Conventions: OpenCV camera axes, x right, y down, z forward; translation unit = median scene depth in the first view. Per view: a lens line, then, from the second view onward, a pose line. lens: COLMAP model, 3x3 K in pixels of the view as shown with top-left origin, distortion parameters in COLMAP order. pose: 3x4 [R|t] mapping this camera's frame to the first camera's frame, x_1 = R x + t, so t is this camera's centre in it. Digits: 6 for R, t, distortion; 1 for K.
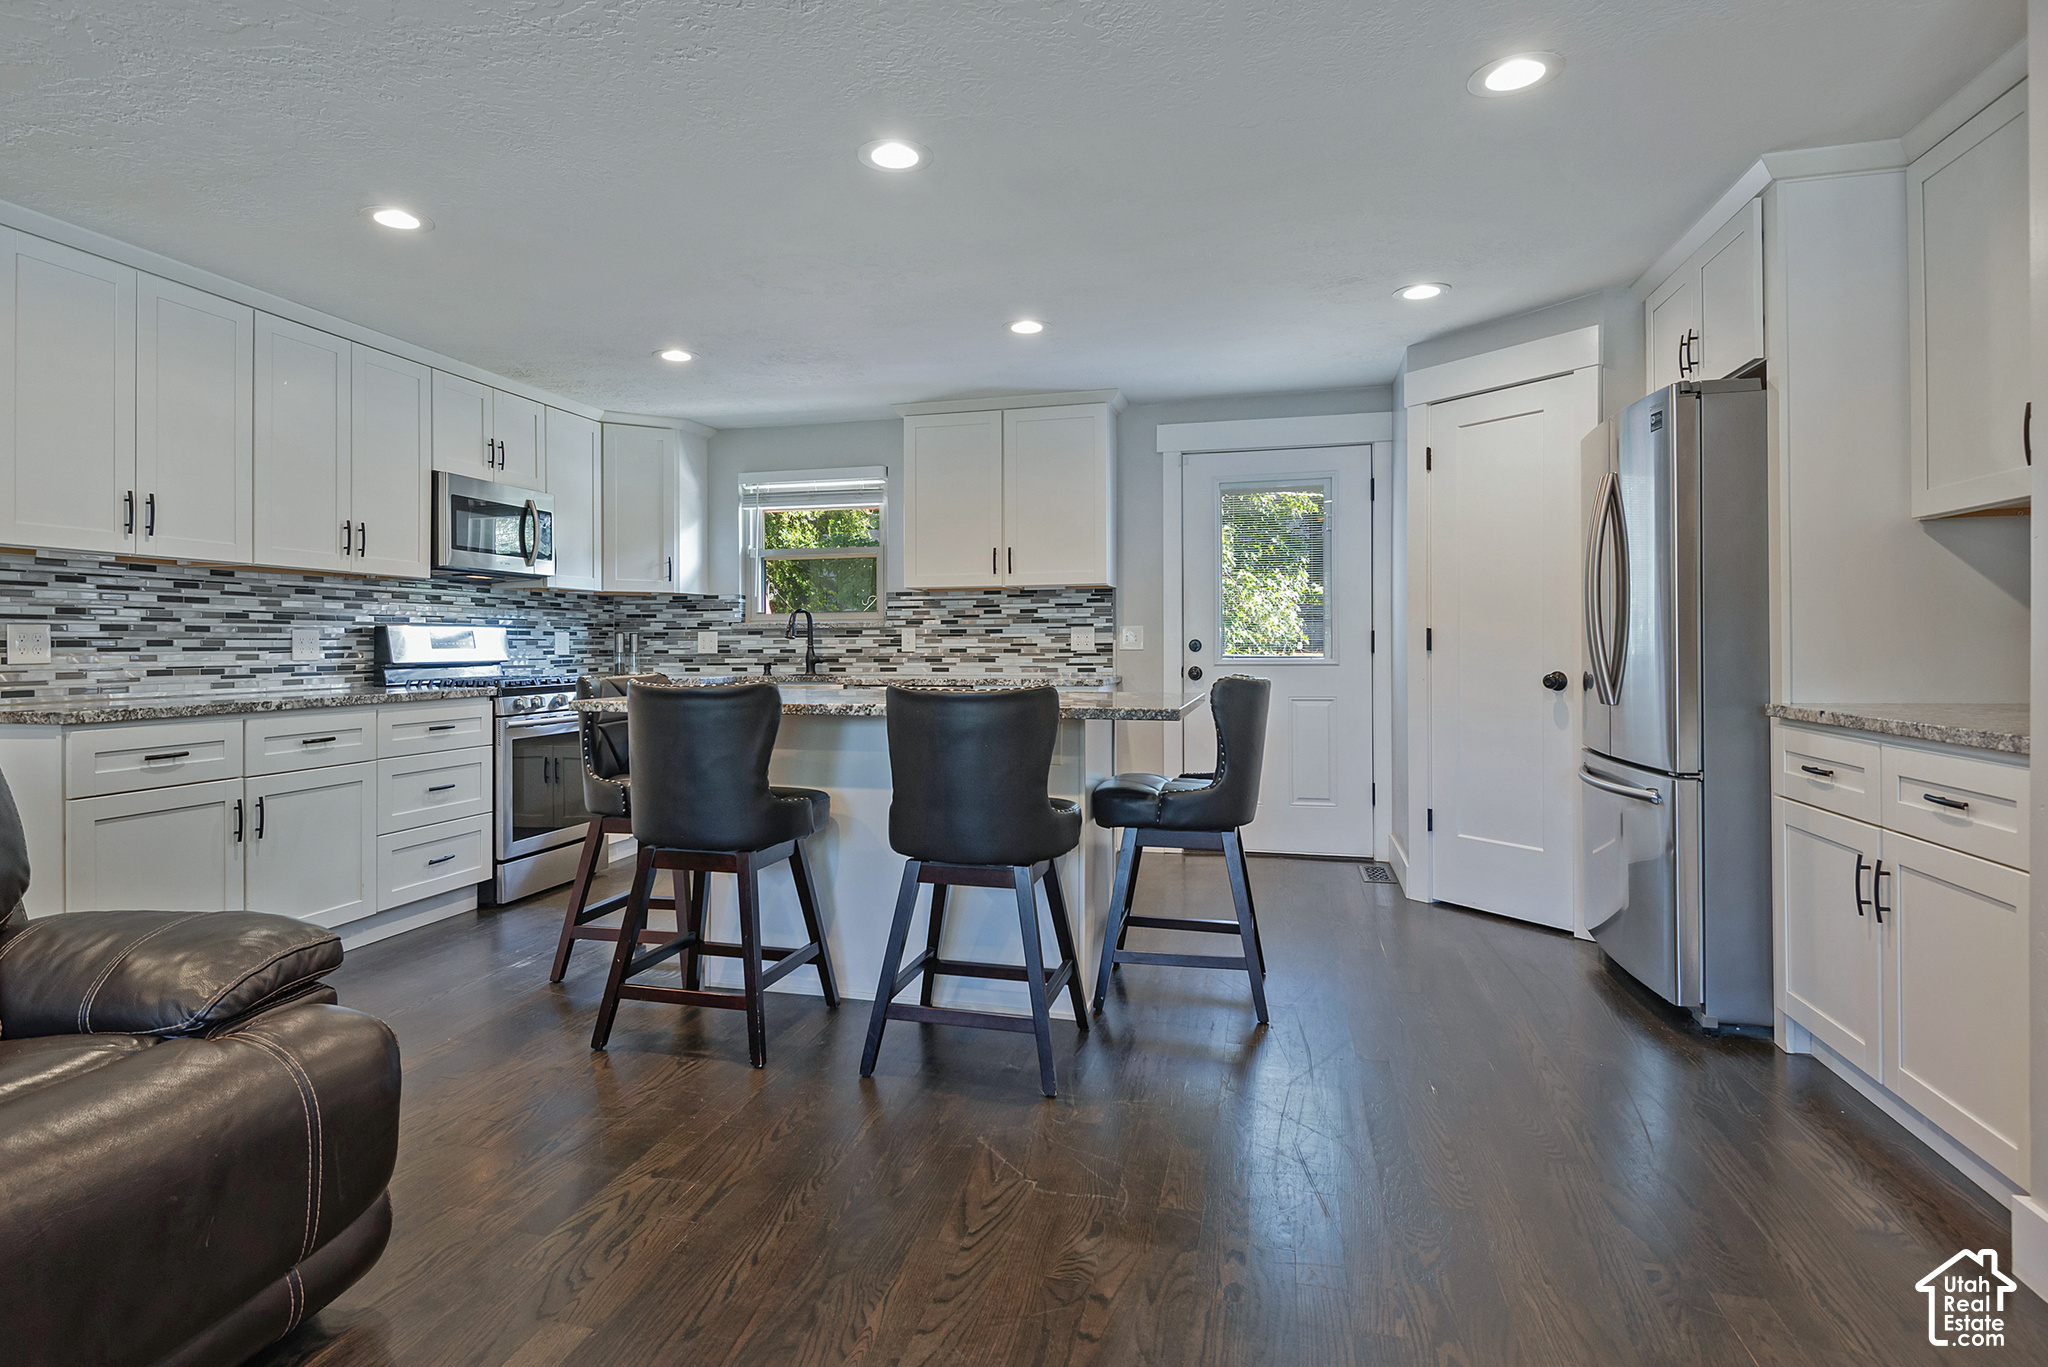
lens RADIAL K [[1019.3, 0, 980.1], [0, 1019.3, 670.7], [0, 0, 1]] dist [0.013358, -0.011270]
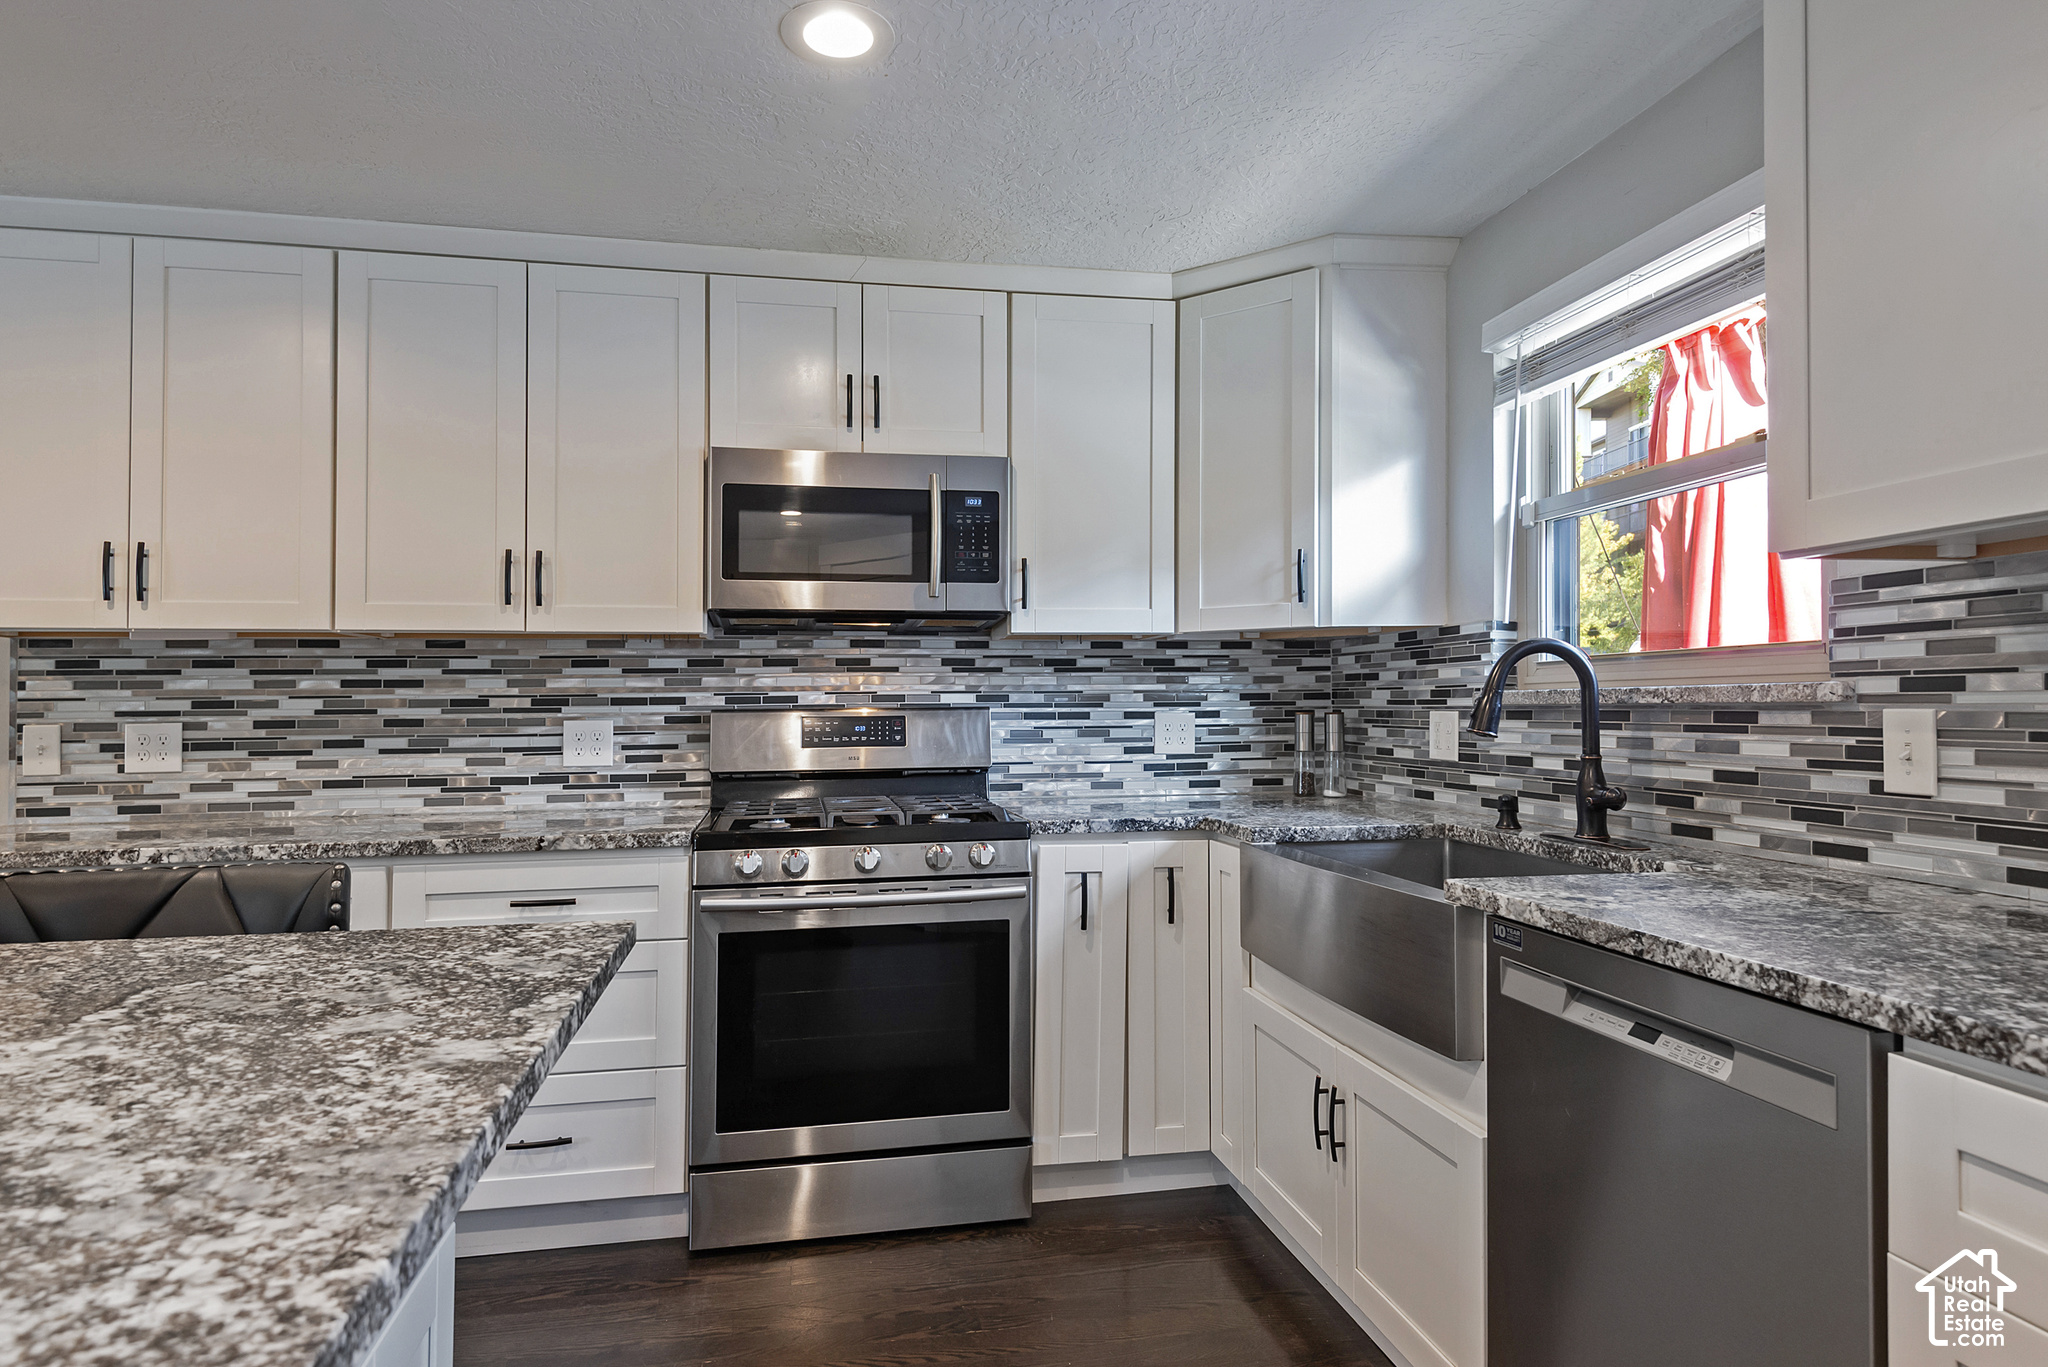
lens RADIAL K [[1139.9, 0, 1013.0], [0, 1139.9, 701.5], [0, 0, 1]] dist [0.004816, 0.000740]
pose [[0.438754, -0.001681, -0.898606, 0.113567], [-0.018095, 0.999779, -0.010706, -0.041801], [0.898425, 0.020958, 0.438627, 0.779551]]
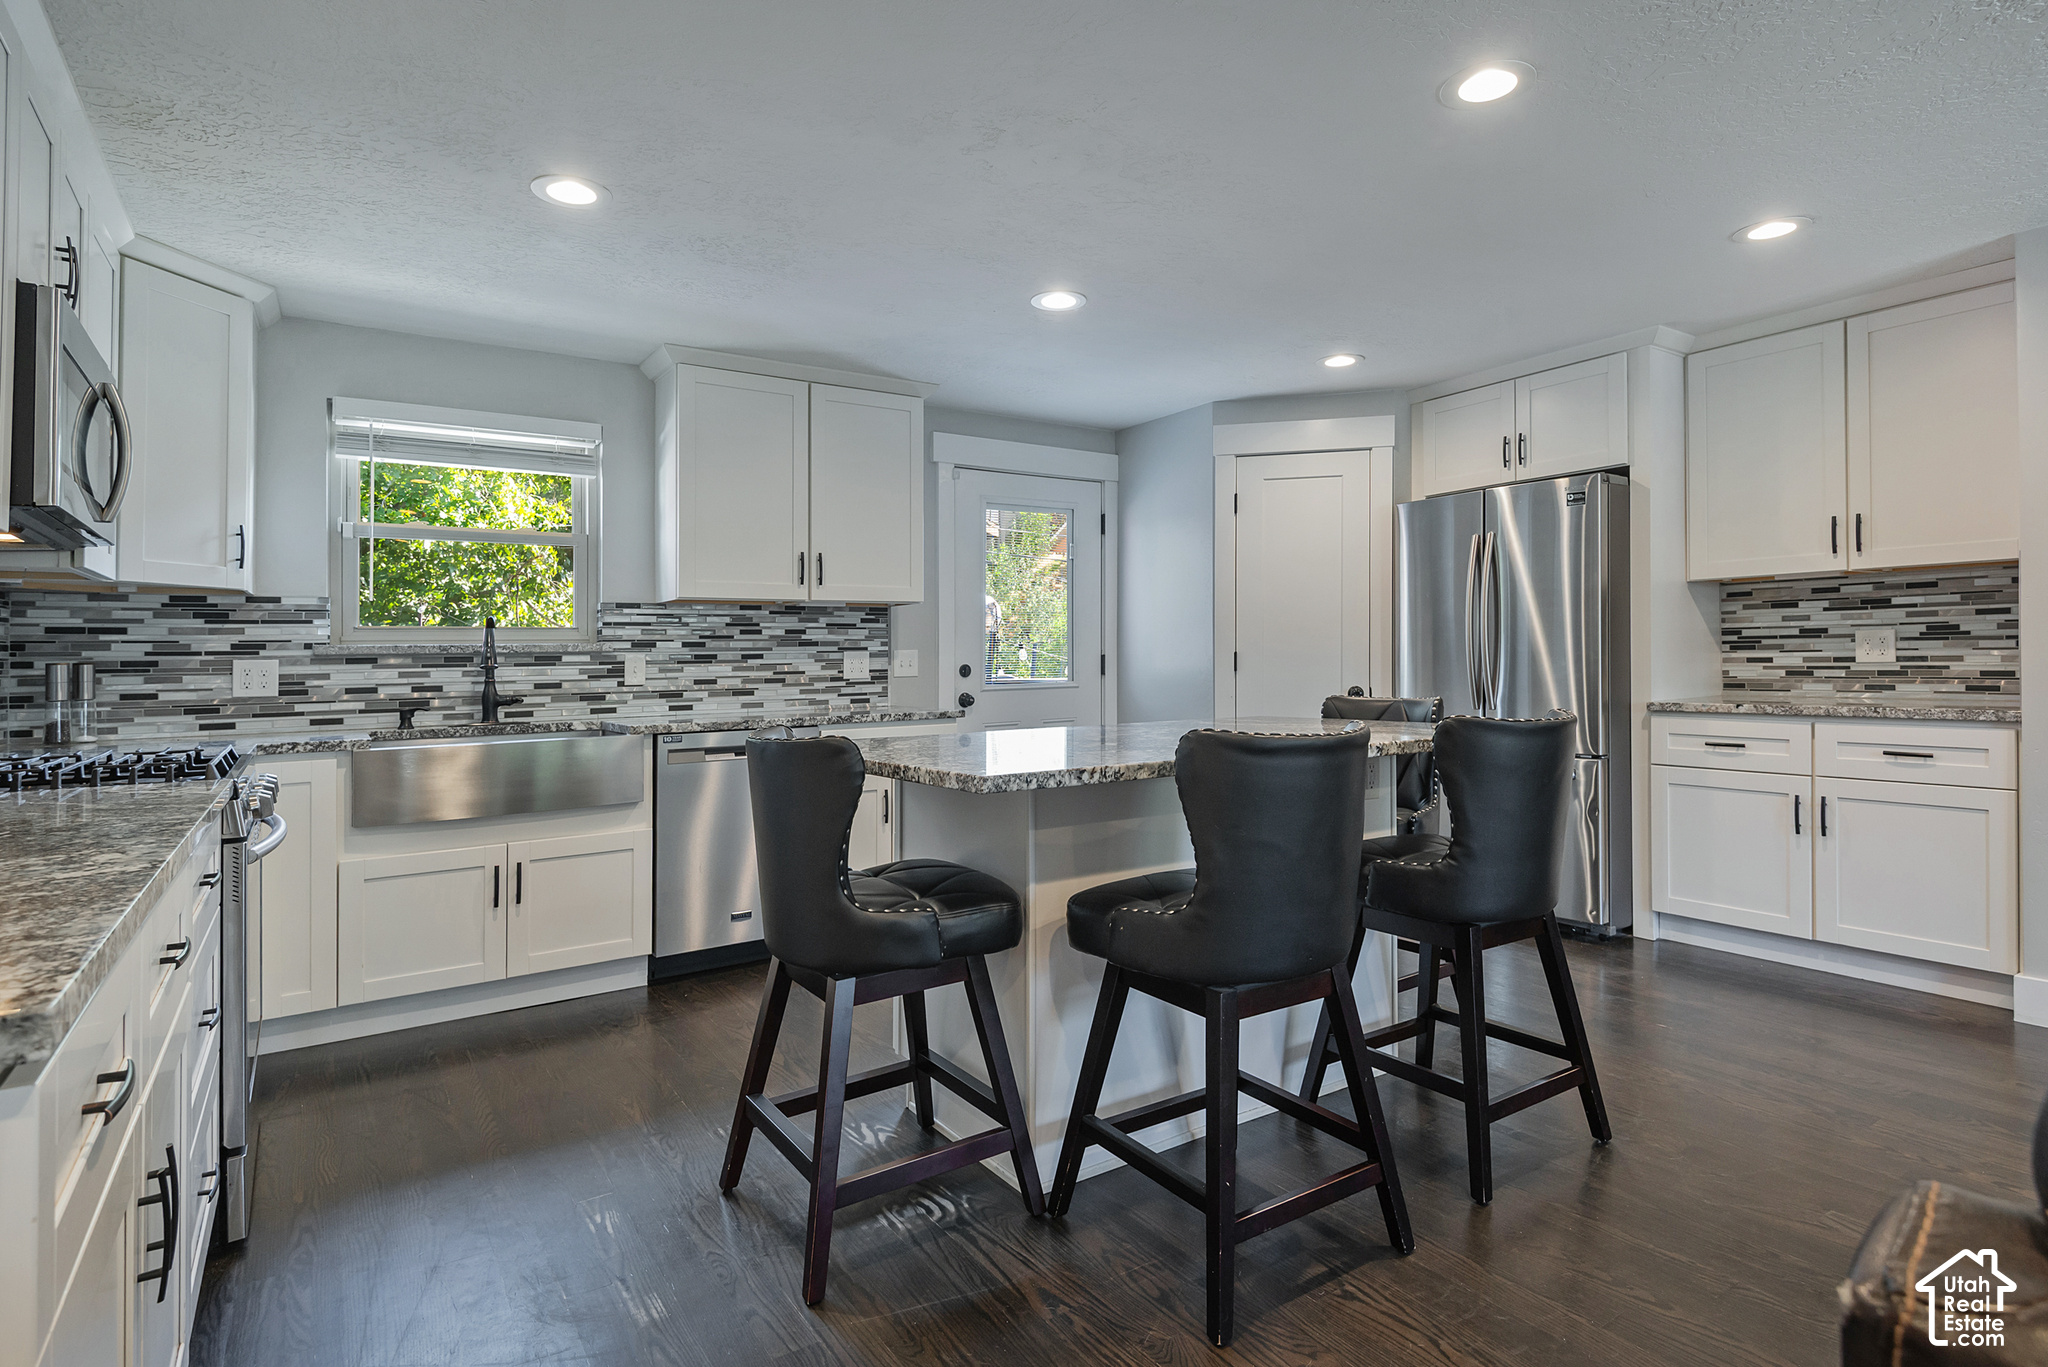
lens RADIAL K [[1019.3, 0, 962.5], [0, 1019.3, 666.9], [0, 0, 1]] dist [0.013358, -0.011270]
pose [[0.680183, -0.010017, 0.732974, -0.526799], [0.032746, 0.999324, -0.016731, -0.013959], [-0.732310, 0.035382, 0.680051, 0.396364]]
